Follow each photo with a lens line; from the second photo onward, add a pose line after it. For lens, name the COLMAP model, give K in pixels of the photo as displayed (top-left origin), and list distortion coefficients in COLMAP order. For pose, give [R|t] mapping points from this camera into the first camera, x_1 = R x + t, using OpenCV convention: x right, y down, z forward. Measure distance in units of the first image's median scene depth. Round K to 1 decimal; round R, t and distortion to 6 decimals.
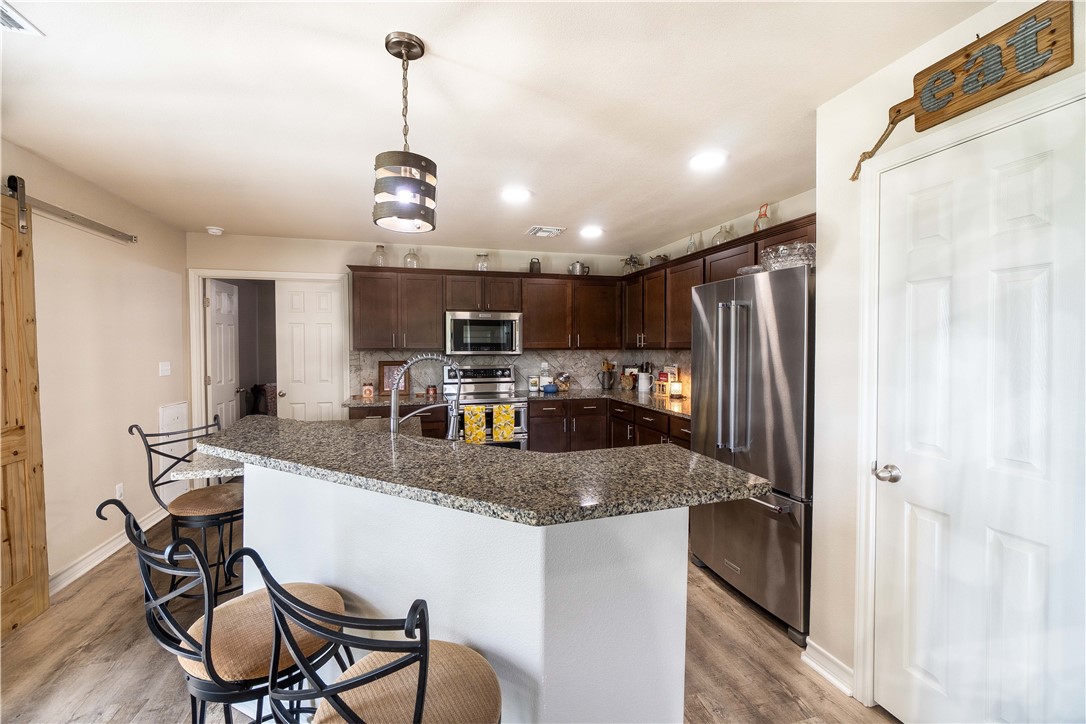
lens RADIAL K [[465.6, 0, 541.9], [0, 465.6, 355.5], [0, 0, 1]] dist [-0.000562, 0.000251]
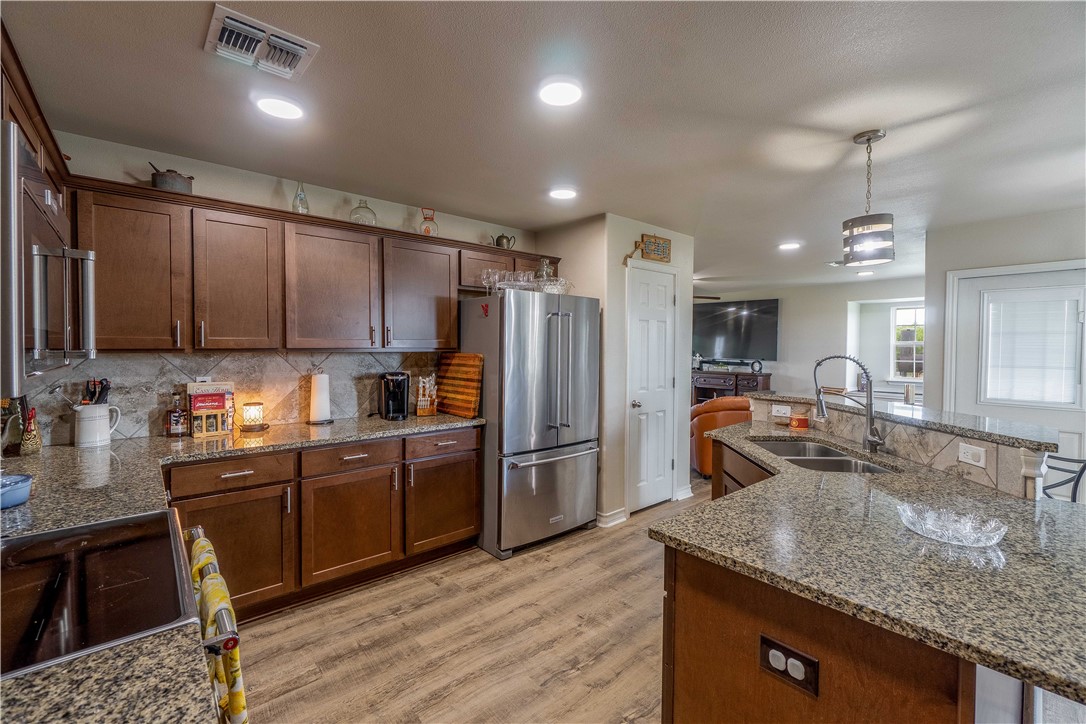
lens RADIAL K [[465.6, 0, 541.9], [0, 465.6, 355.5], [0, 0, 1]] dist [-0.000562, 0.000251]
pose [[-0.416351, -0.015353, 0.909075, -0.808960], [0.015376, 0.999596, 0.023924, -0.030252], [-0.909074, 0.023939, -0.415946, 1.718143]]
